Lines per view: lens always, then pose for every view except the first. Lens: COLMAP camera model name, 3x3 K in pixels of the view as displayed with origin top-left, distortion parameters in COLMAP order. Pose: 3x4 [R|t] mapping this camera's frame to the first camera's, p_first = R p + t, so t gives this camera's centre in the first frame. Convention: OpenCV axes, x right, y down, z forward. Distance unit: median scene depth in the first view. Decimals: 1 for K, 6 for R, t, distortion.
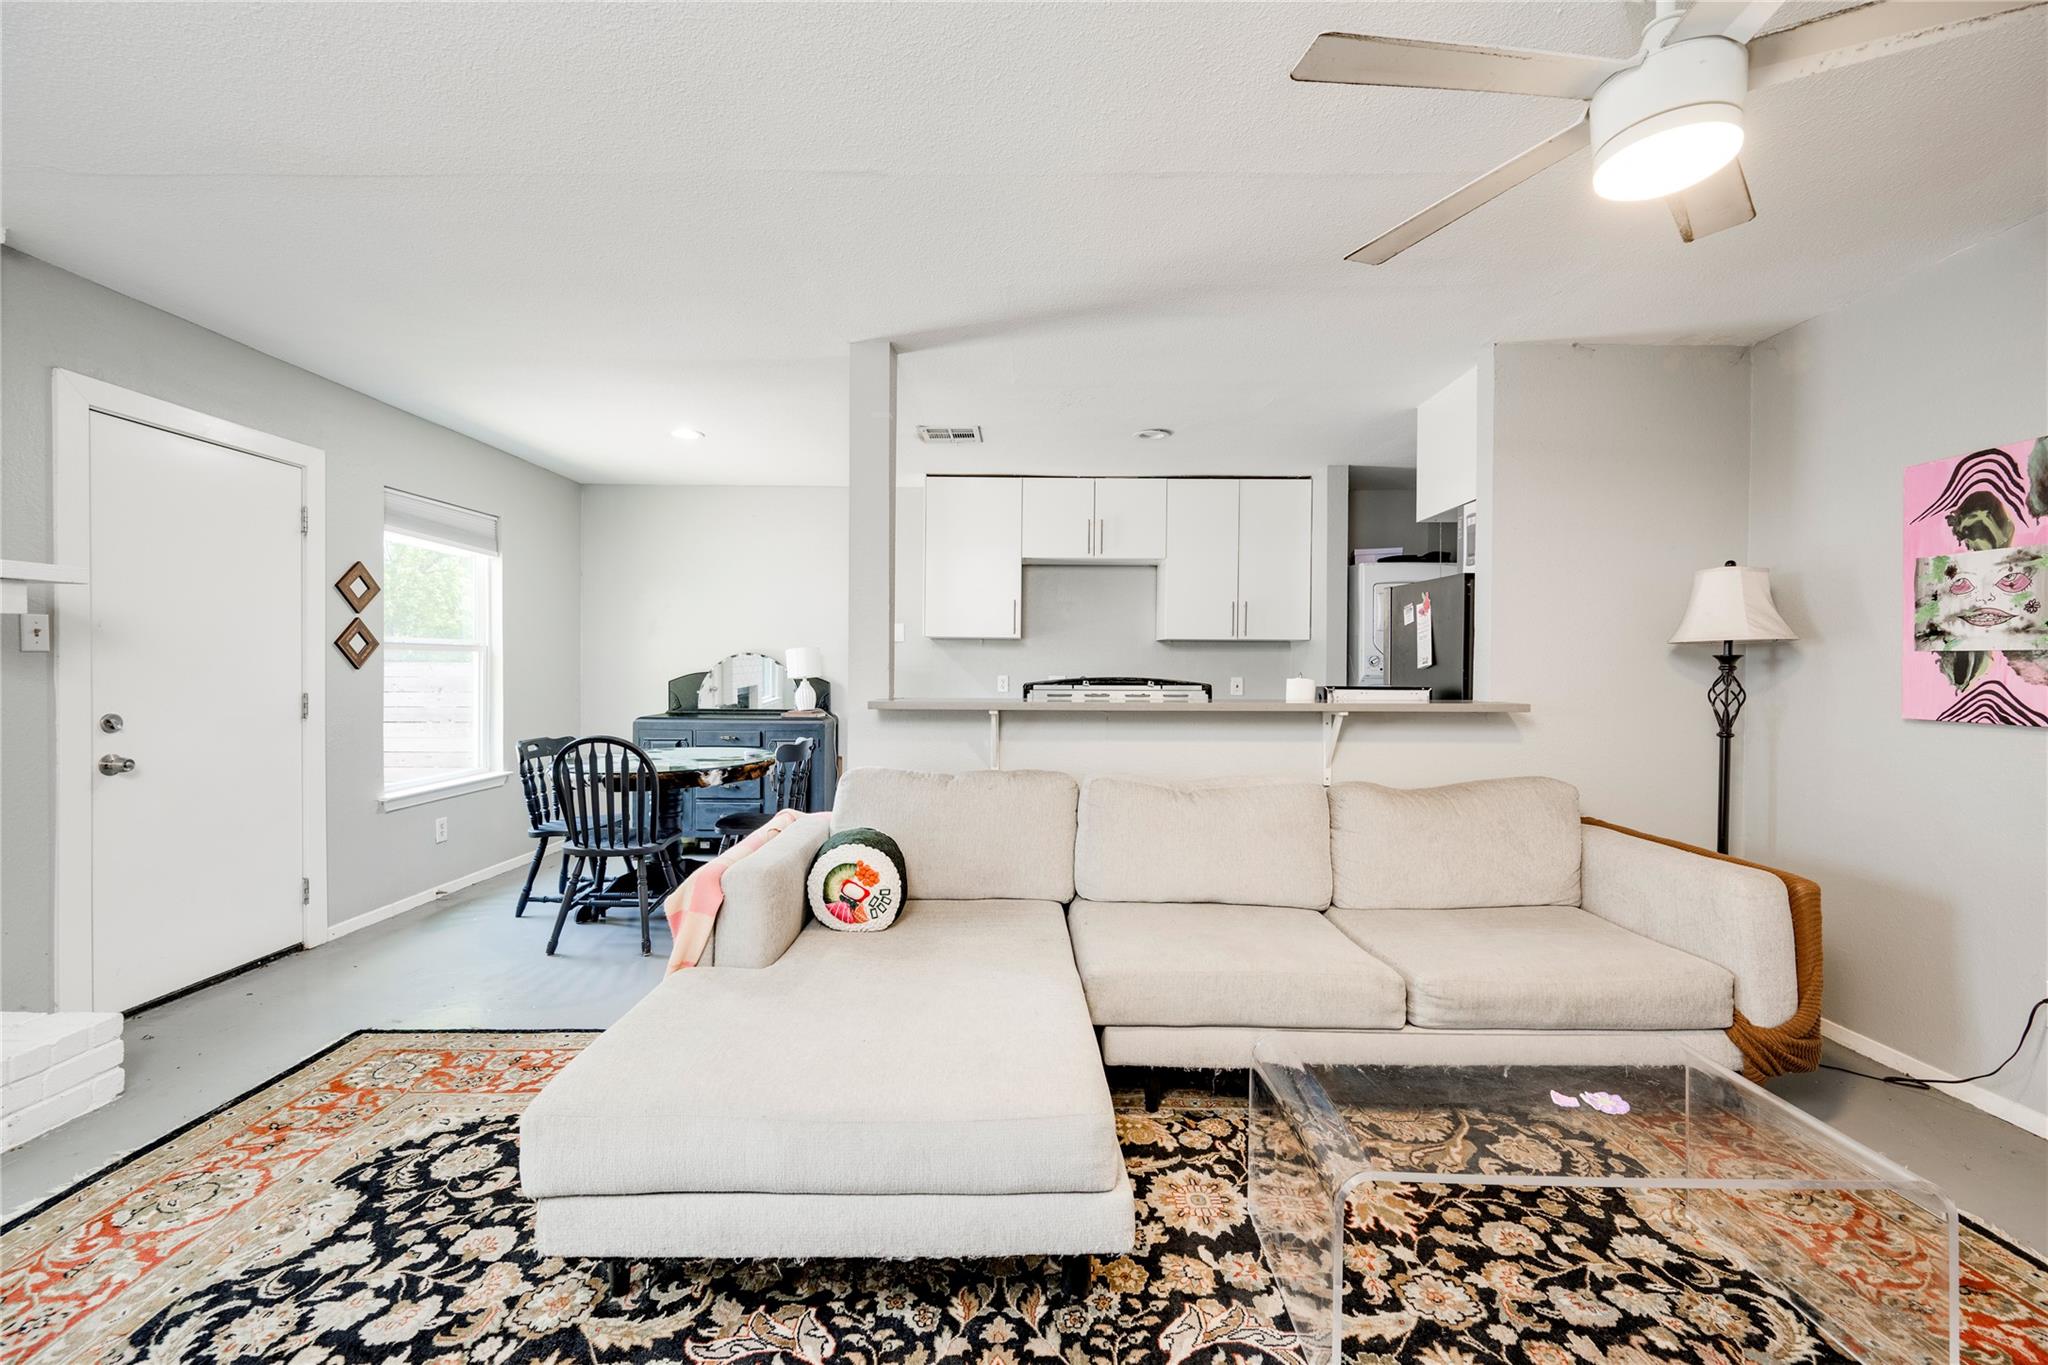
lens RADIAL K [[831.1, 0, 1019.9], [0, 831.1, 673.6], [0, 0, 1]] dist [-0.002080, -0.000266]
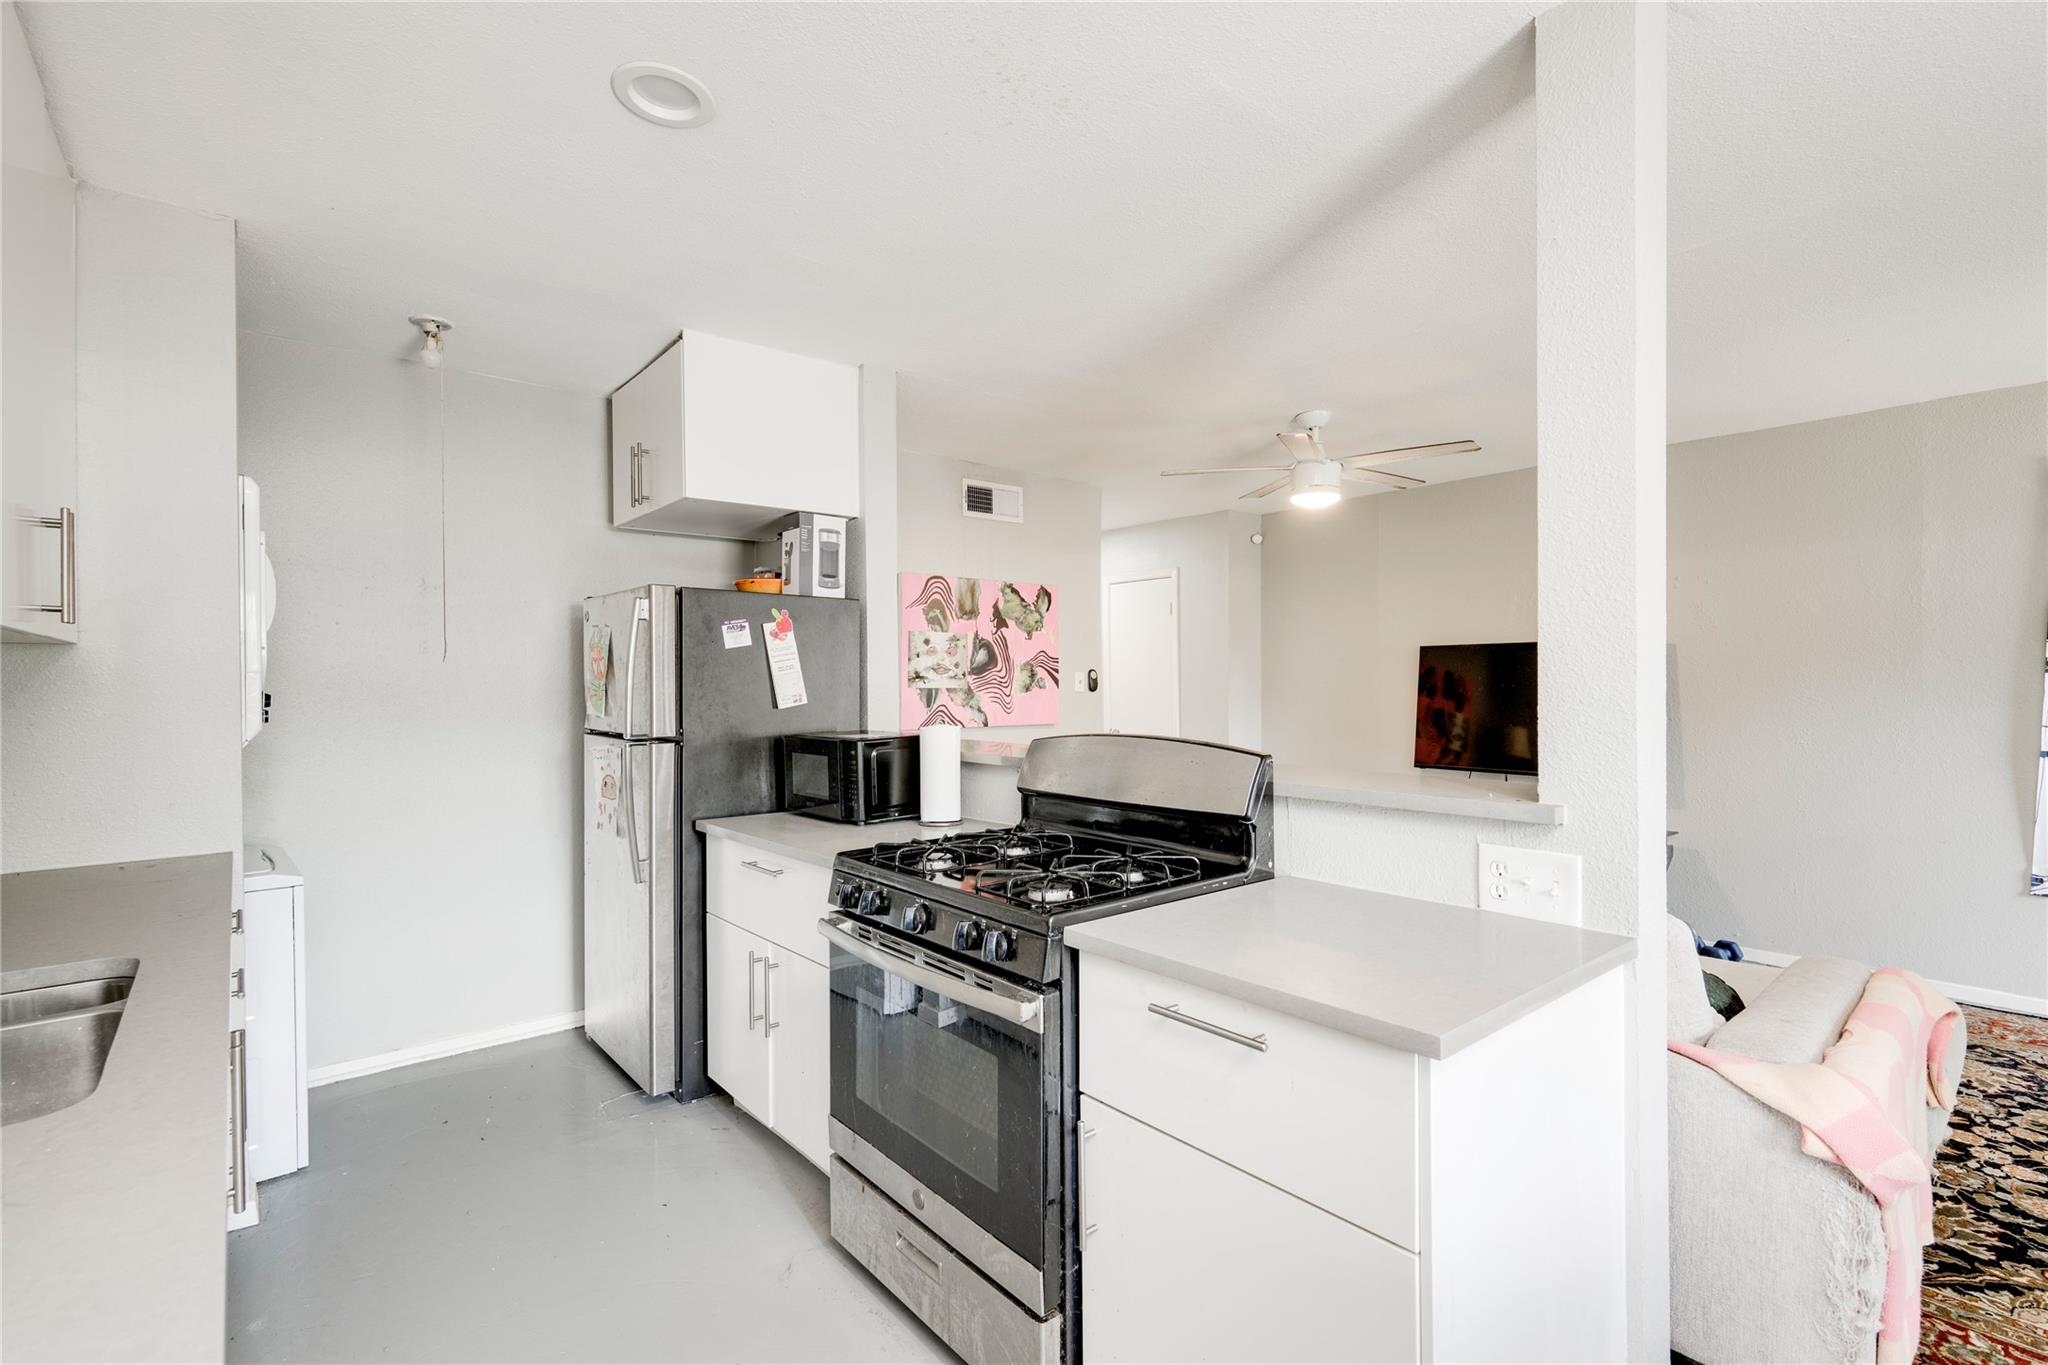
lens RADIAL K [[933.2, 0, 1031.5], [0, 933.2, 690.4], [0, 0, 1]] dist [-0.000135, 0.000043]
pose [[-0.654764, -0.010292, 0.755763, -0.468098], [0.006662, 0.999790, 0.019386, -0.057012], [-0.755804, 0.017728, -0.654558, 2.053629]]
